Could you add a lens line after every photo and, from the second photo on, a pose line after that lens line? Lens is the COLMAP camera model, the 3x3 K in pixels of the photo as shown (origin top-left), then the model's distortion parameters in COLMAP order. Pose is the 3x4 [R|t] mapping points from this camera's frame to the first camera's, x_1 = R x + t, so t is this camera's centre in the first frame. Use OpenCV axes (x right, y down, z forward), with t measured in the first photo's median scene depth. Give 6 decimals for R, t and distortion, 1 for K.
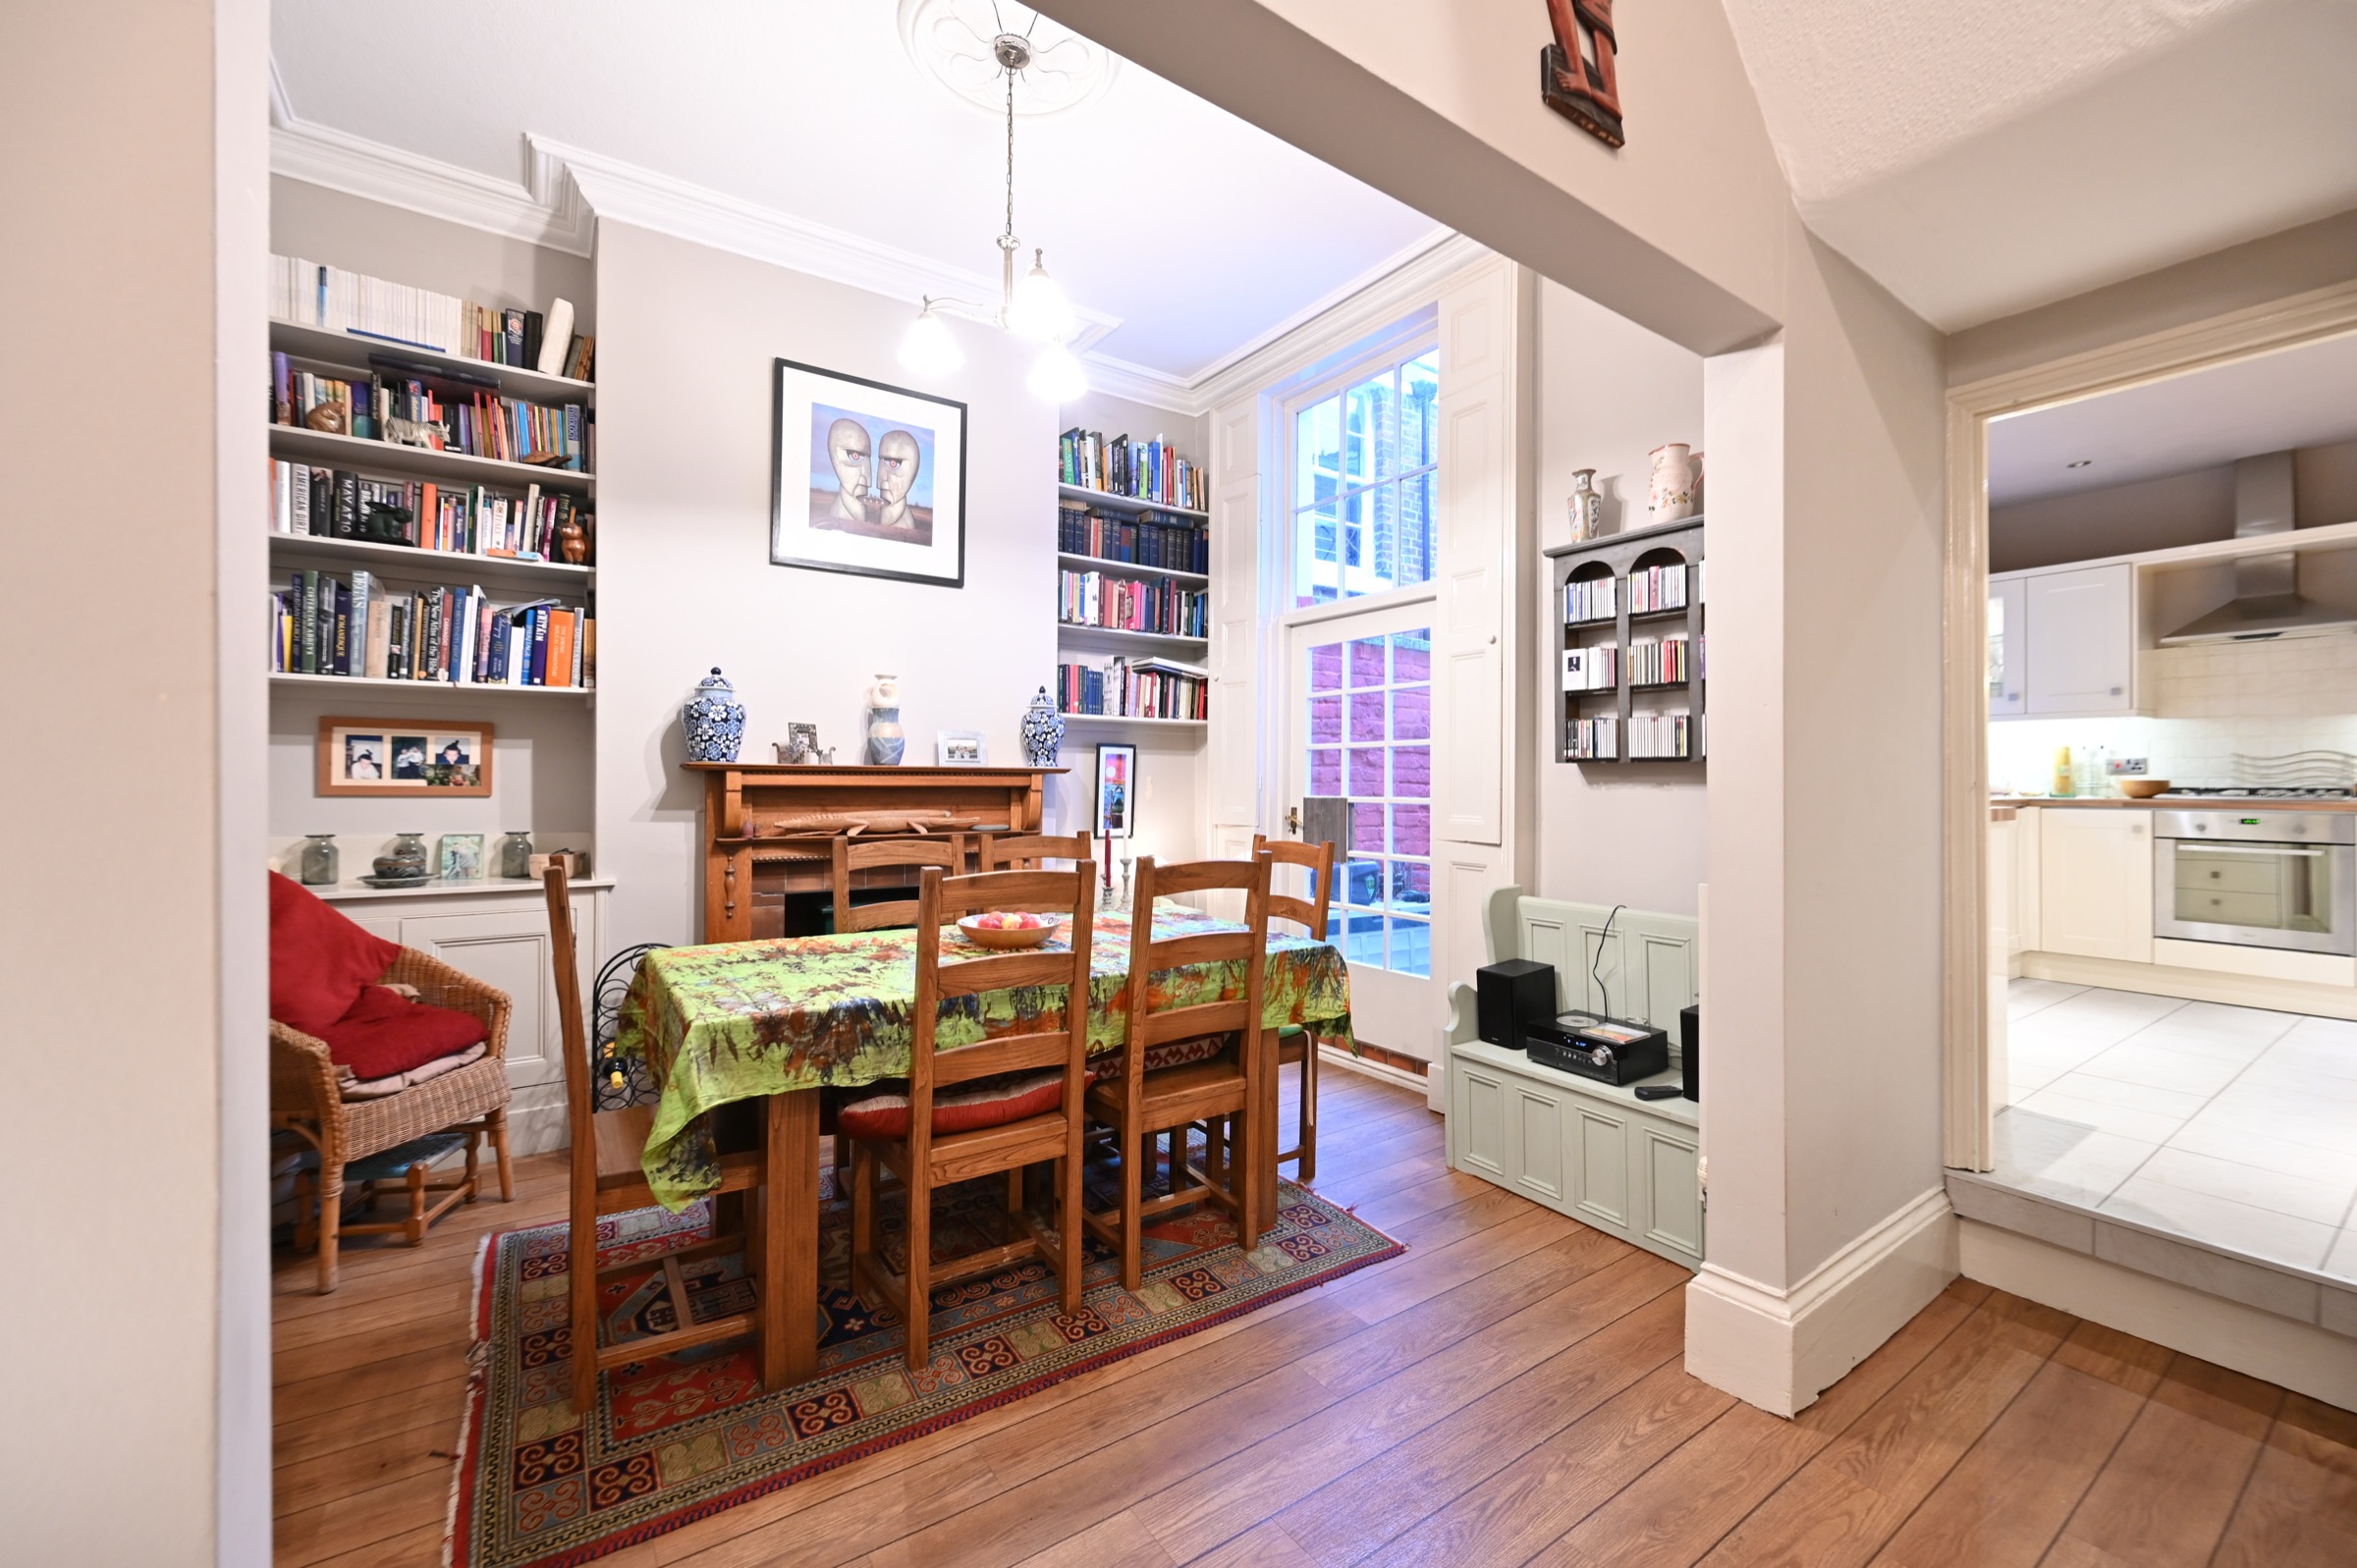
lens RADIAL K [[939.3, 0, 1178.7], [0, 939.3, 777.0], [0, 0, 1]] dist [-0.001878, -0.000173]
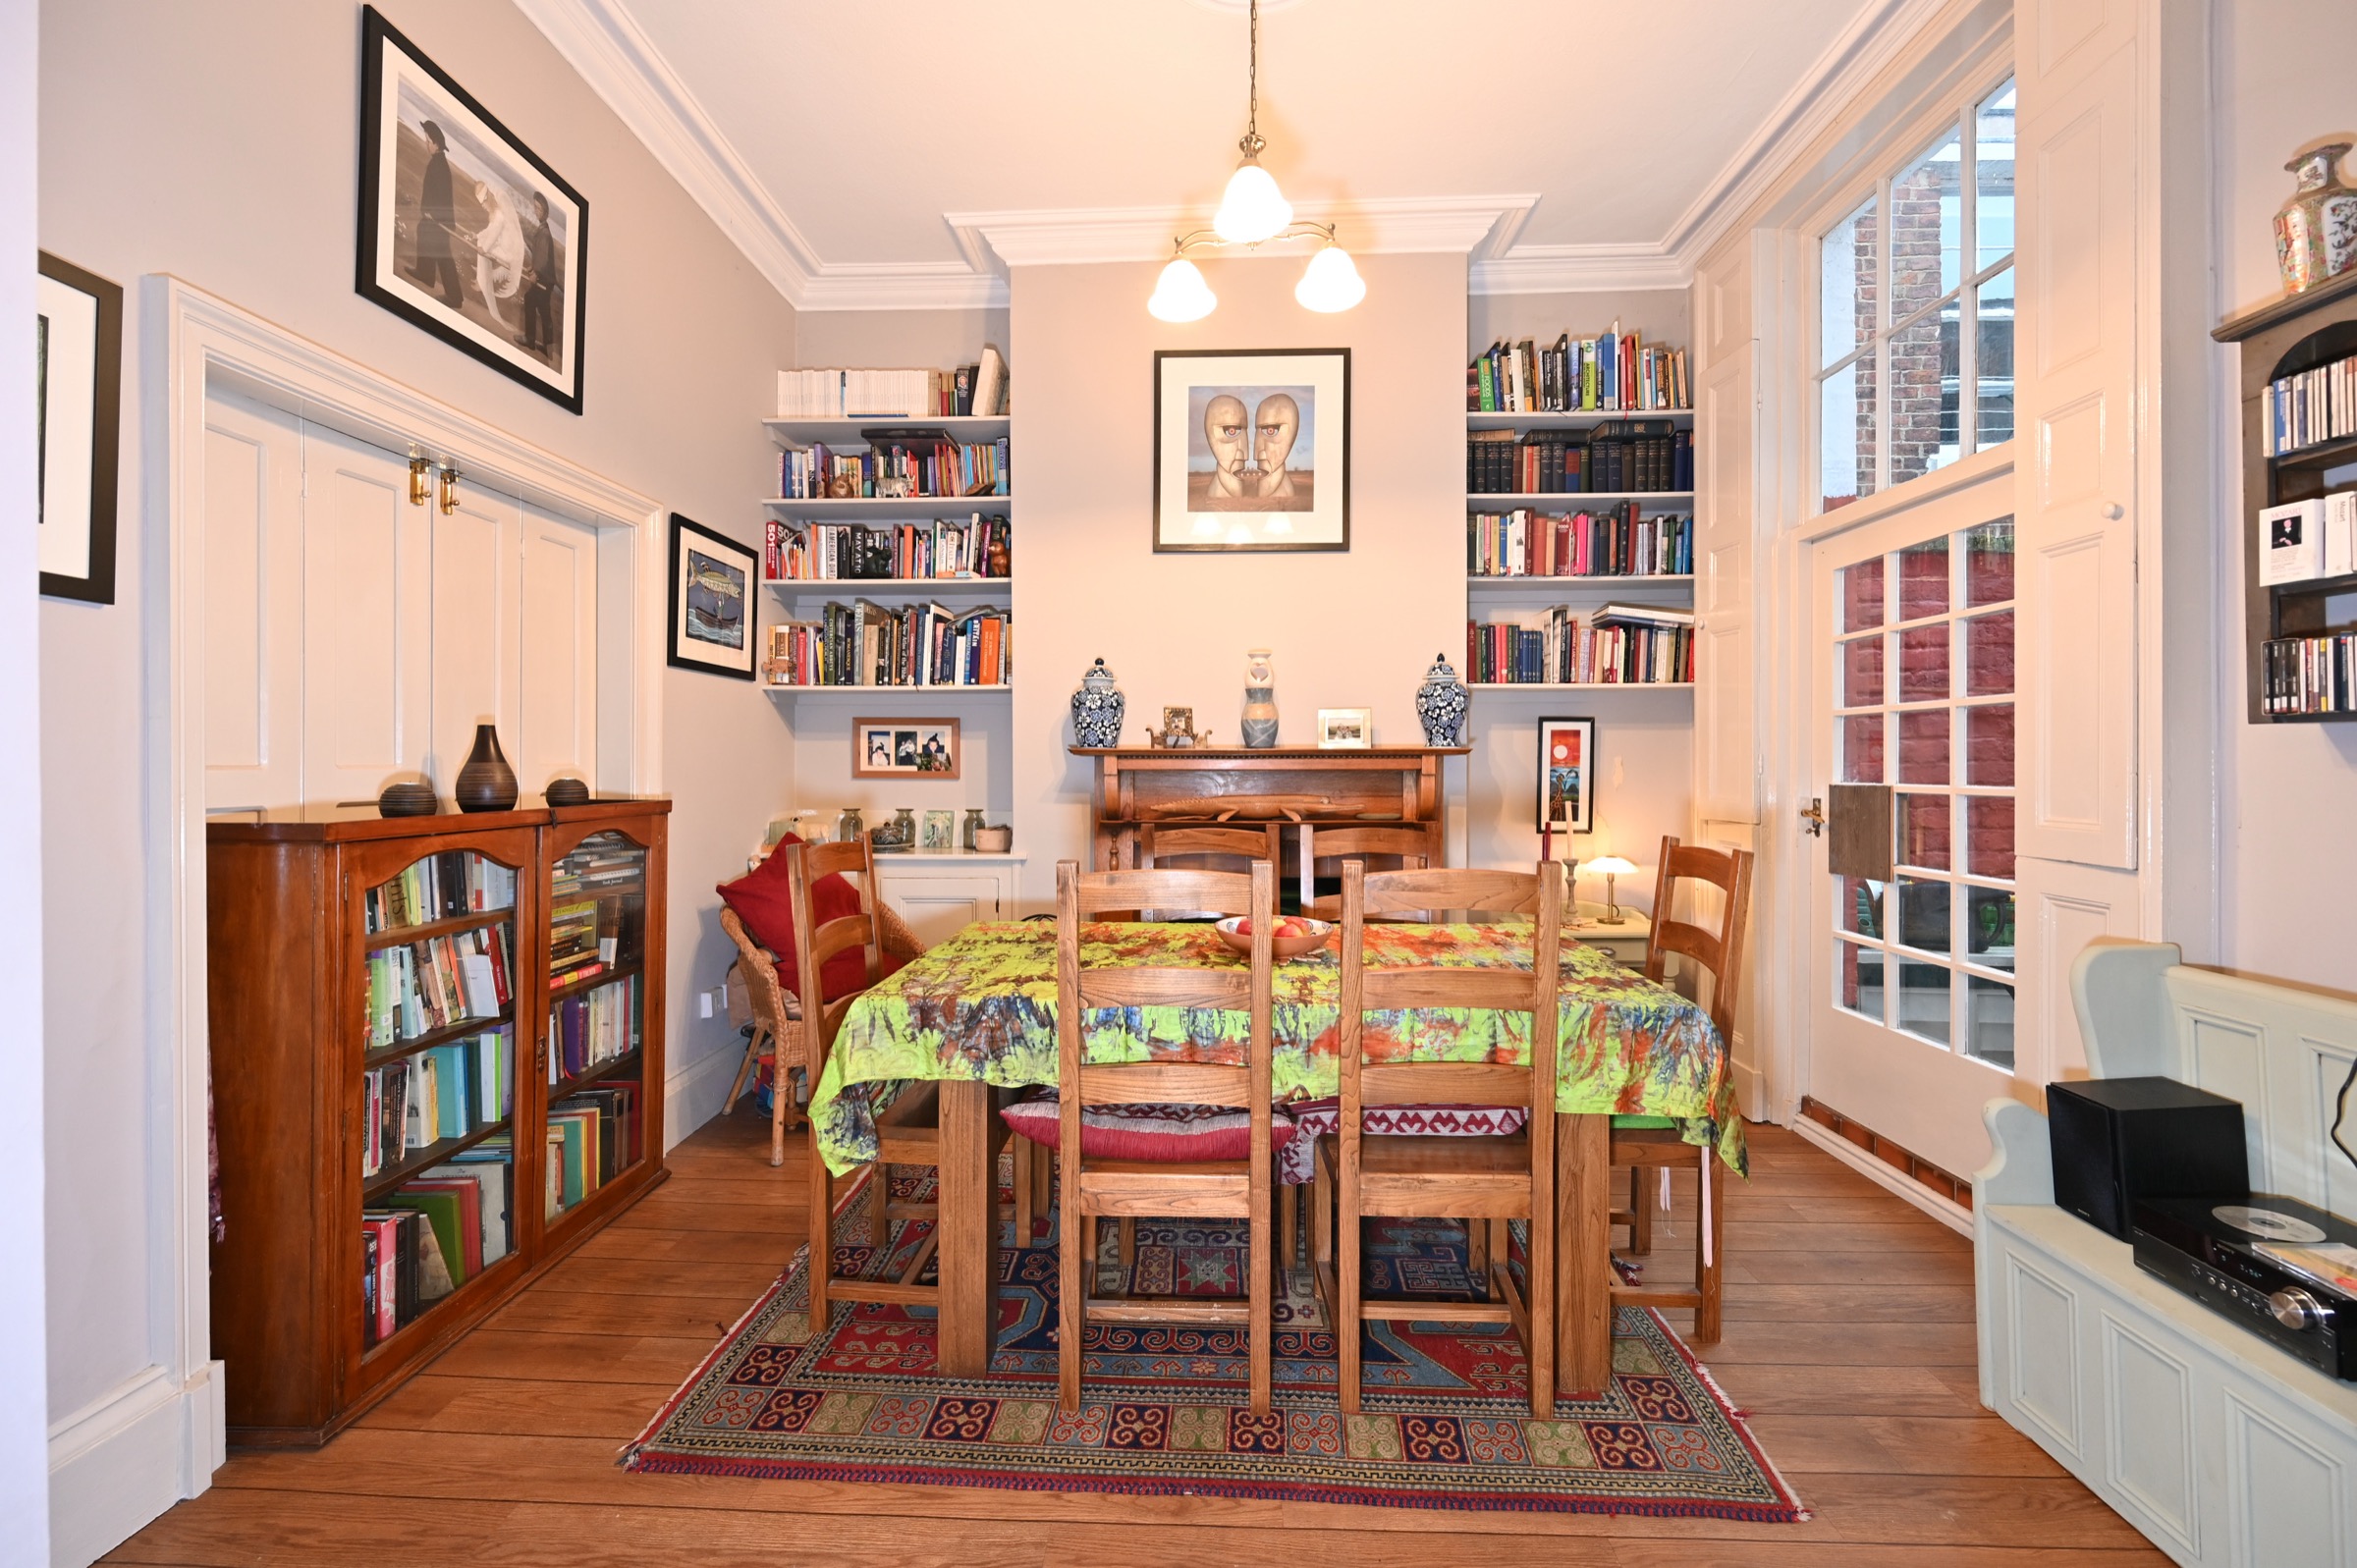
lens RADIAL K [[949.5, 0, 1180.6], [0, 949.5, 761.8], [0, 0, 1]] dist [-0.001921, -0.000349]
pose [[0.805405, -0.007651, -0.592676, 0.218415], [0.008510, 0.999963, -0.001343, 0.002139], [0.592664, -0.003962, 0.805440, 0.196573]]
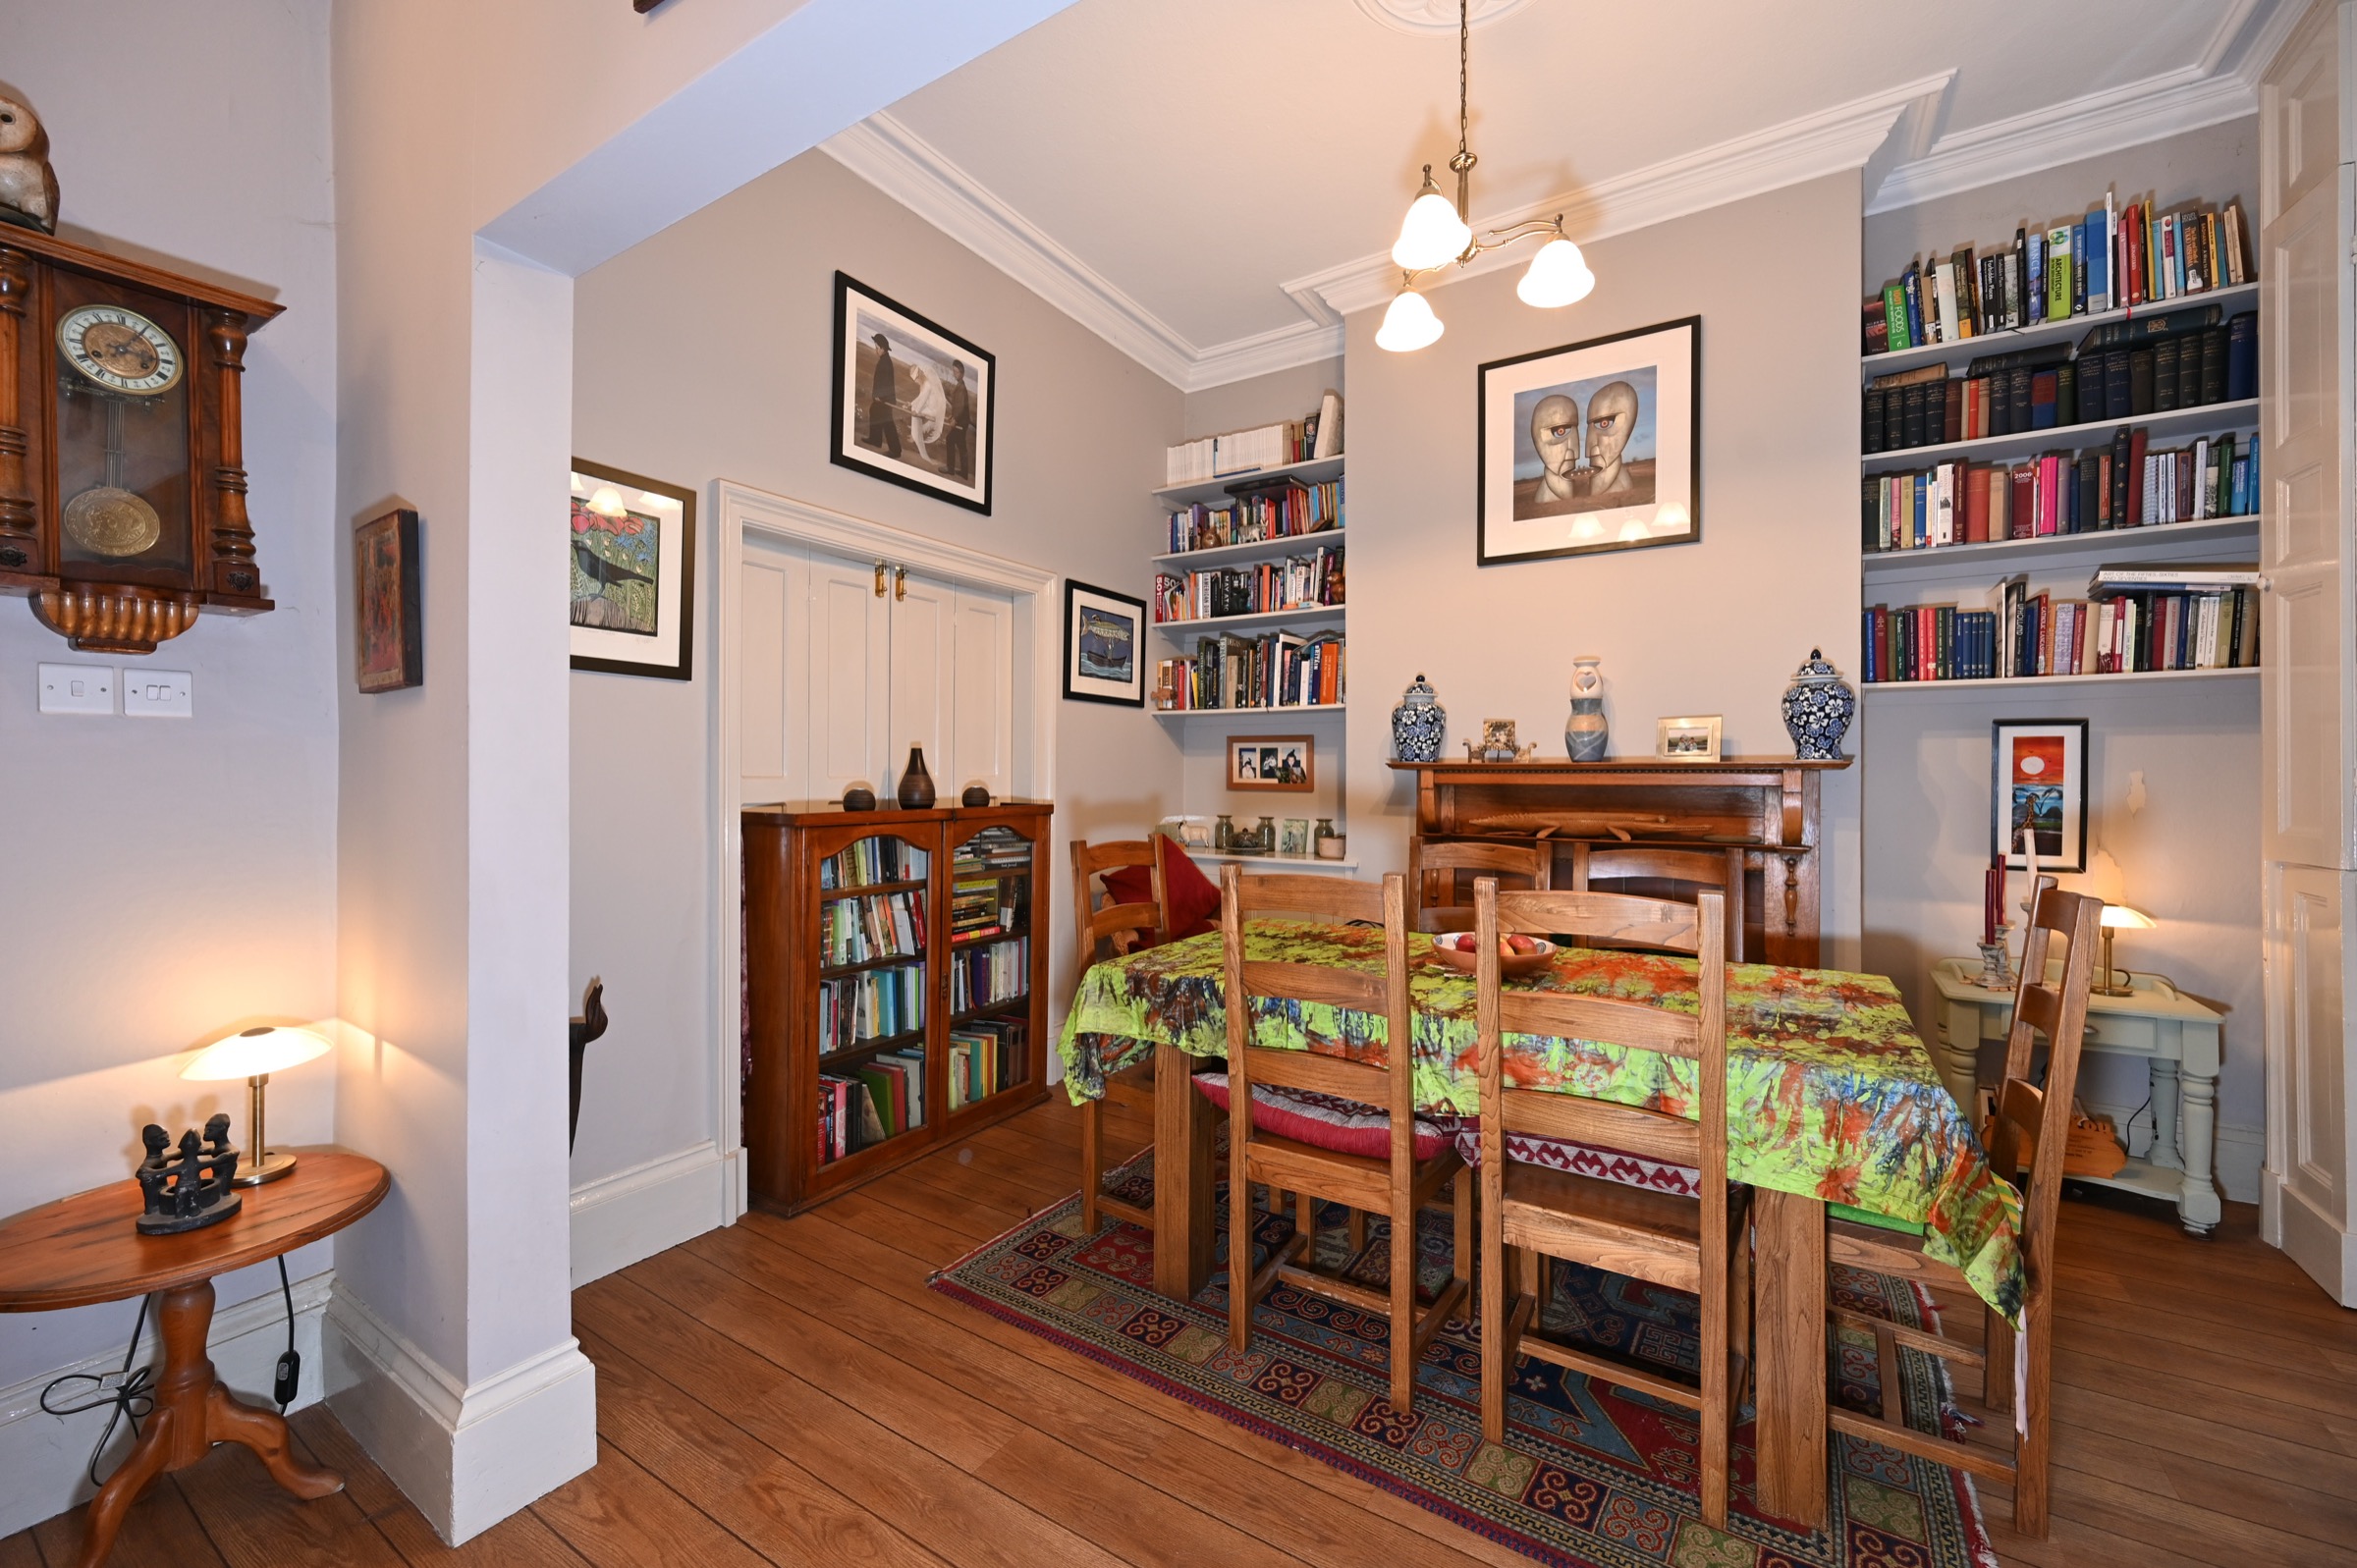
lens RADIAL K [[922.7, 0, 1186.6], [0, 922.7, 769.0], [0, 0, 1]] dist [-0.000728, 0.000022]
pose [[0.403850, -0.010785, -0.914762, 0.383899], [0.003449, 0.999941, -0.010267, 0.002254], [0.914819, 0.000992, 0.403864, 0.326657]]
